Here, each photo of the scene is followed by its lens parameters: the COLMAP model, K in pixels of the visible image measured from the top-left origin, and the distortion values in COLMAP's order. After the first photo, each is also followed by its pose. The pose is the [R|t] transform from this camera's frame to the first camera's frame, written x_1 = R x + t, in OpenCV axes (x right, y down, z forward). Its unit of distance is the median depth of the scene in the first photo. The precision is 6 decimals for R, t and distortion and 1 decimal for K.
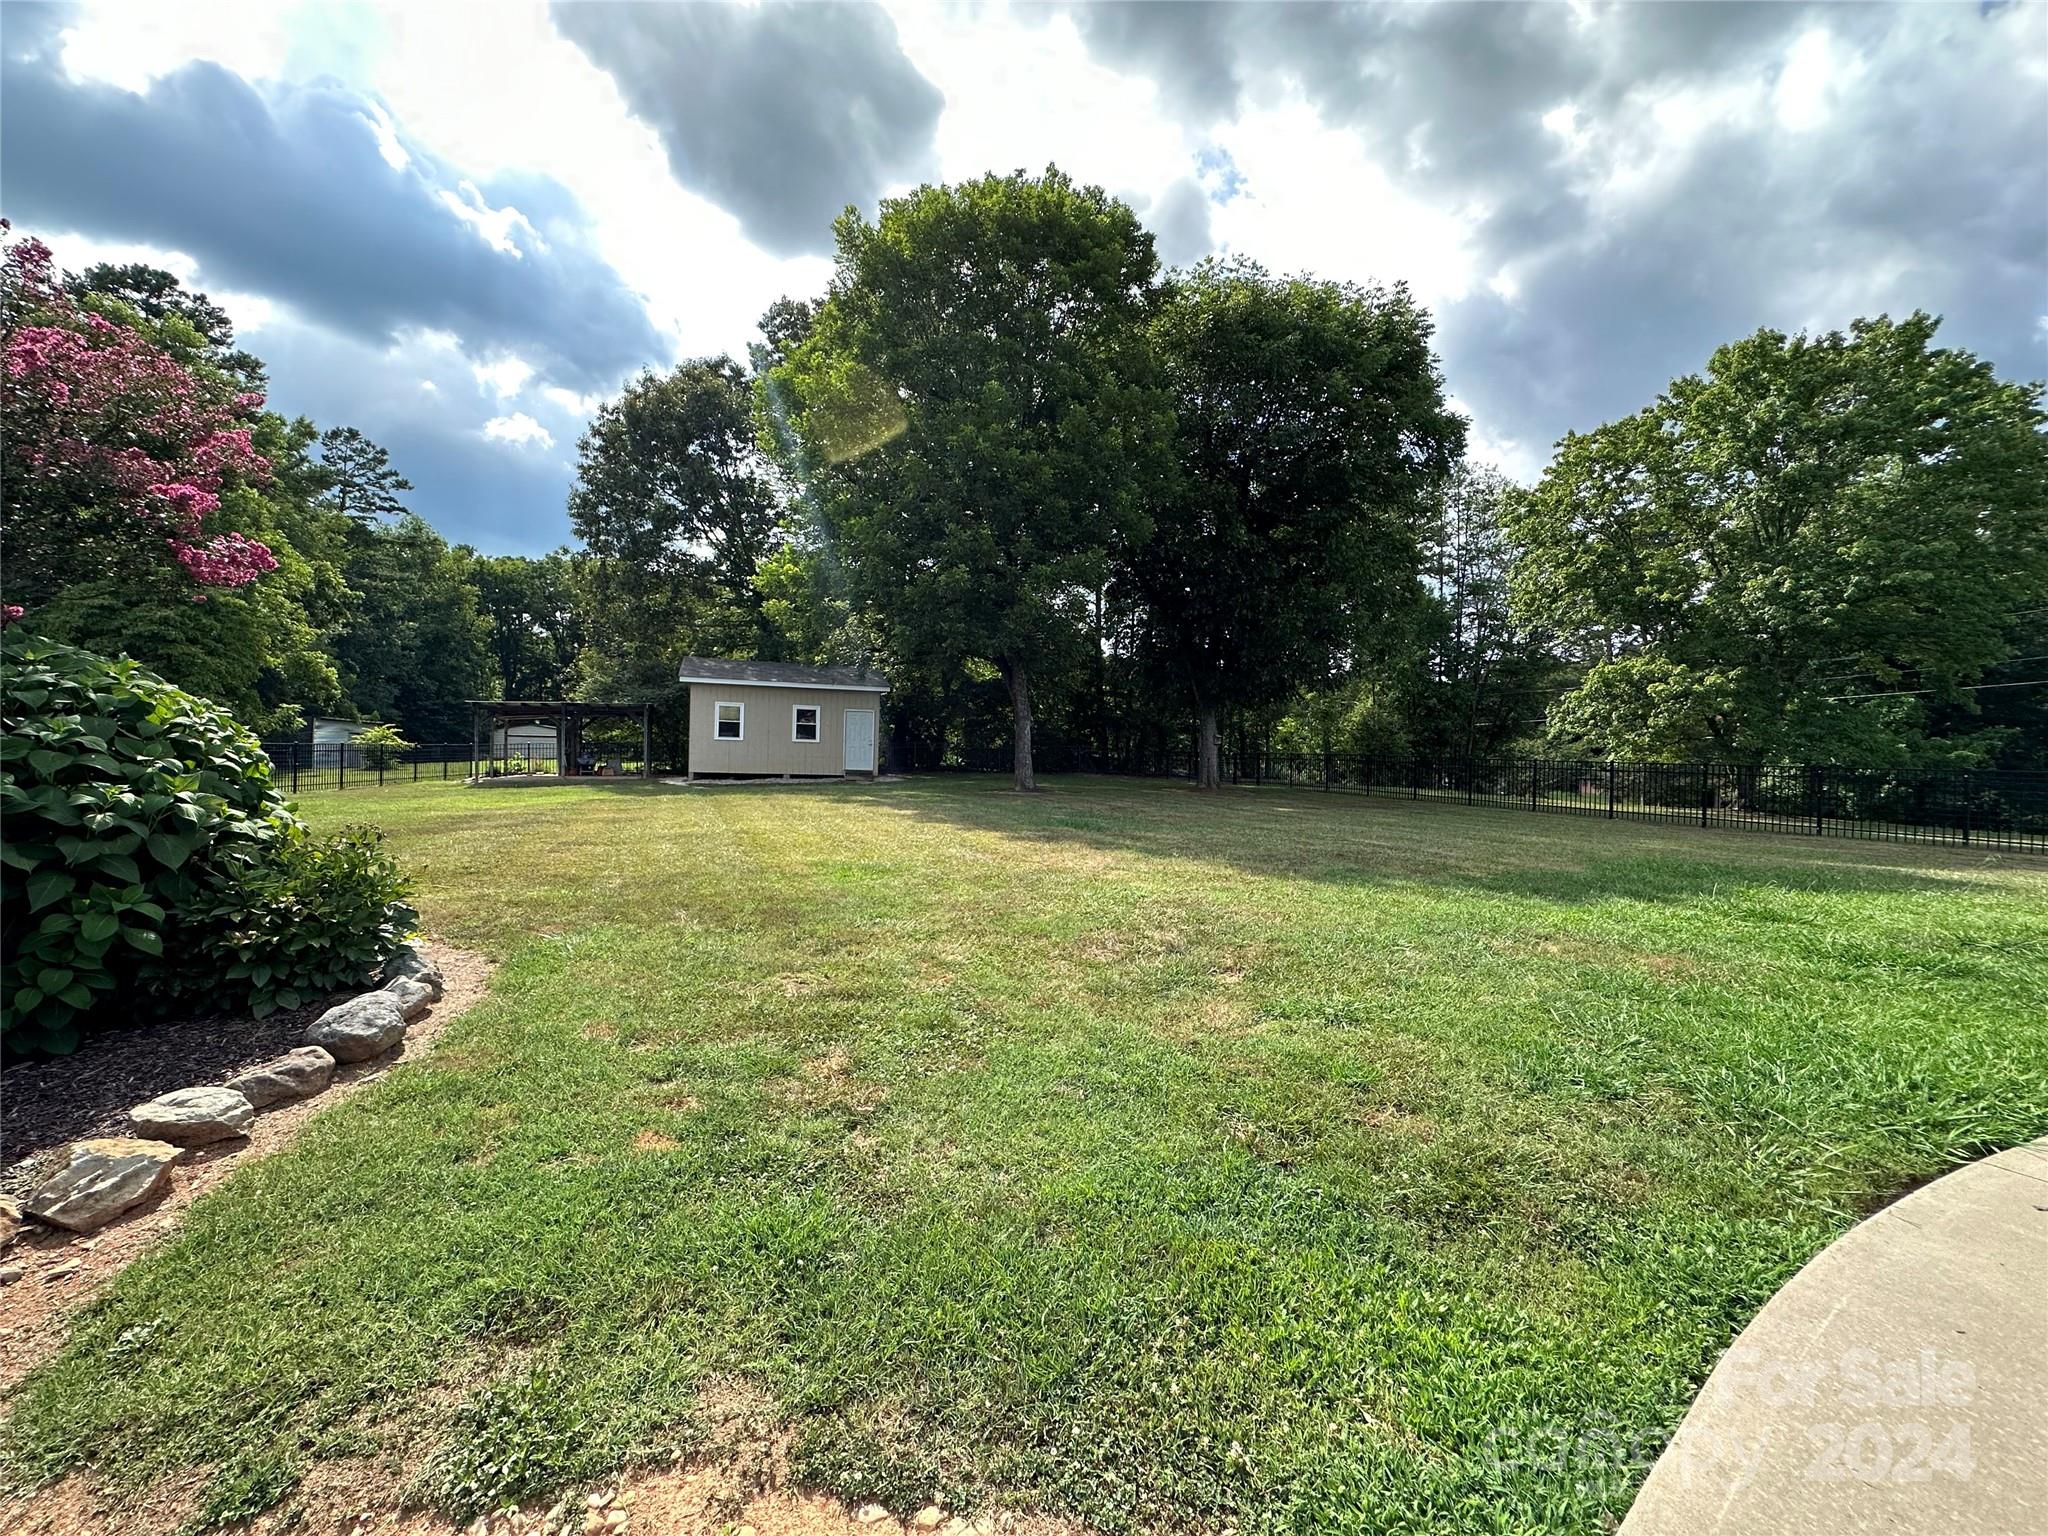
lens RADIAL K [[822.8, 0, 1024.0], [0, 822.8, 769.8], [0, 0, 1]] dist [-0.005191, 0.001563]
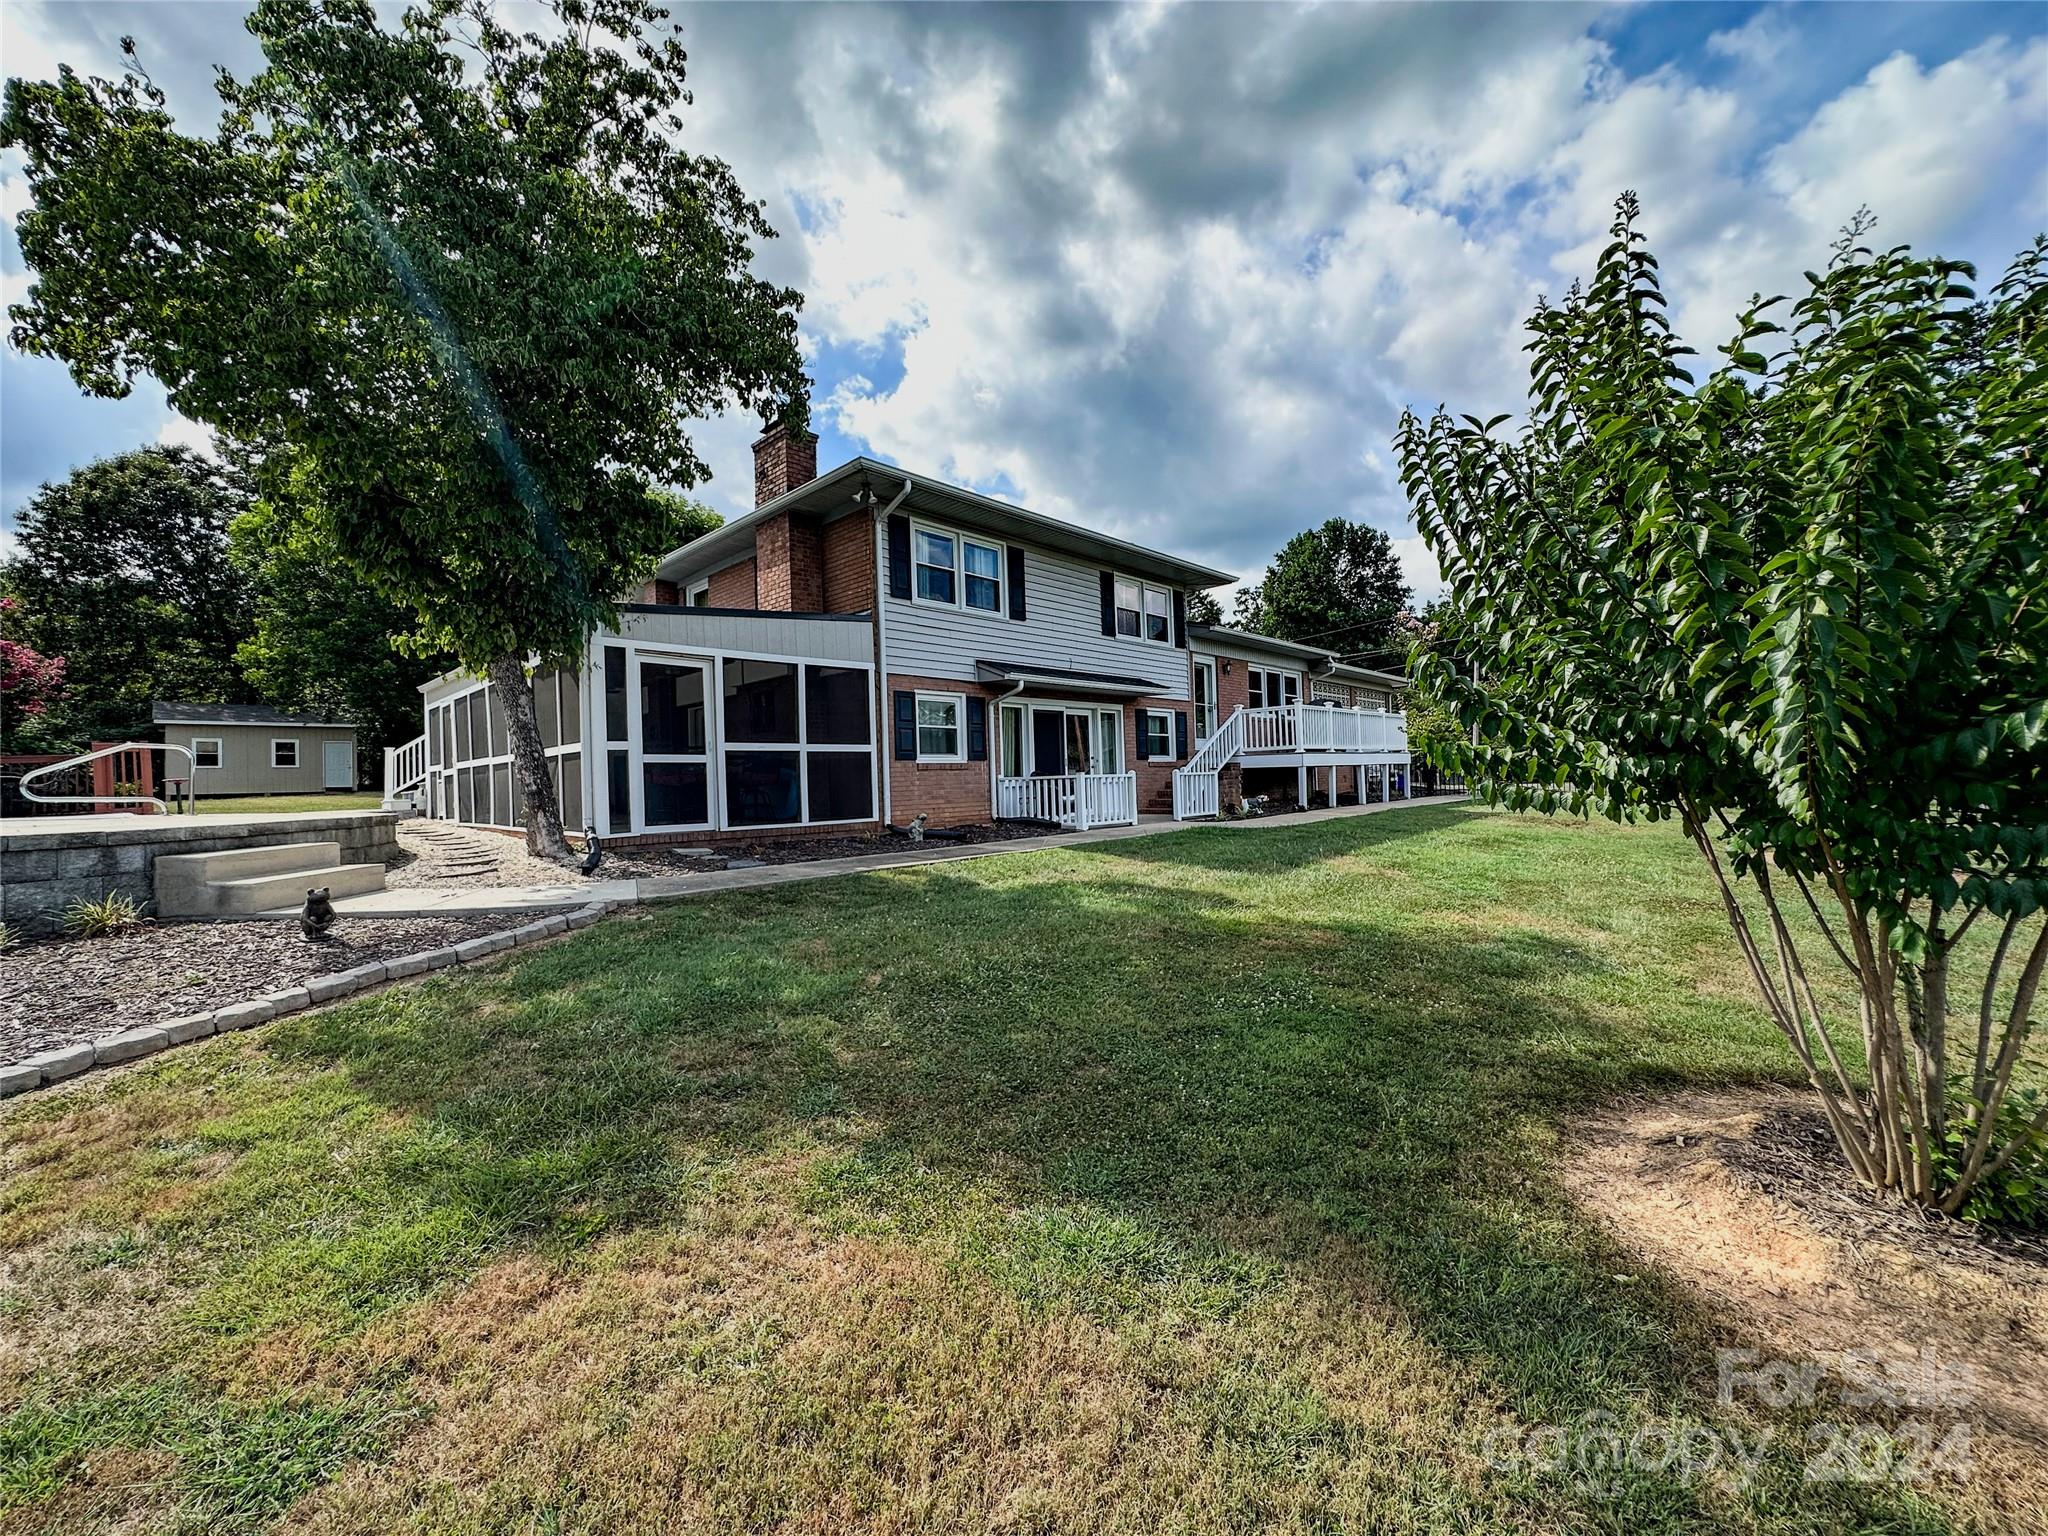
lens RADIAL K [[822.8, 0, 1063.2], [0, 822.8, 774.4], [0, 0, 1]] dist [-0.005191, 0.001563]
pose [[0.880561, -0.031155, 0.472907, 0.197874], [0.039103, 0.999211, -0.006981, 0.032765], [-0.472316, 0.024639, 0.881085, -0.701191]]
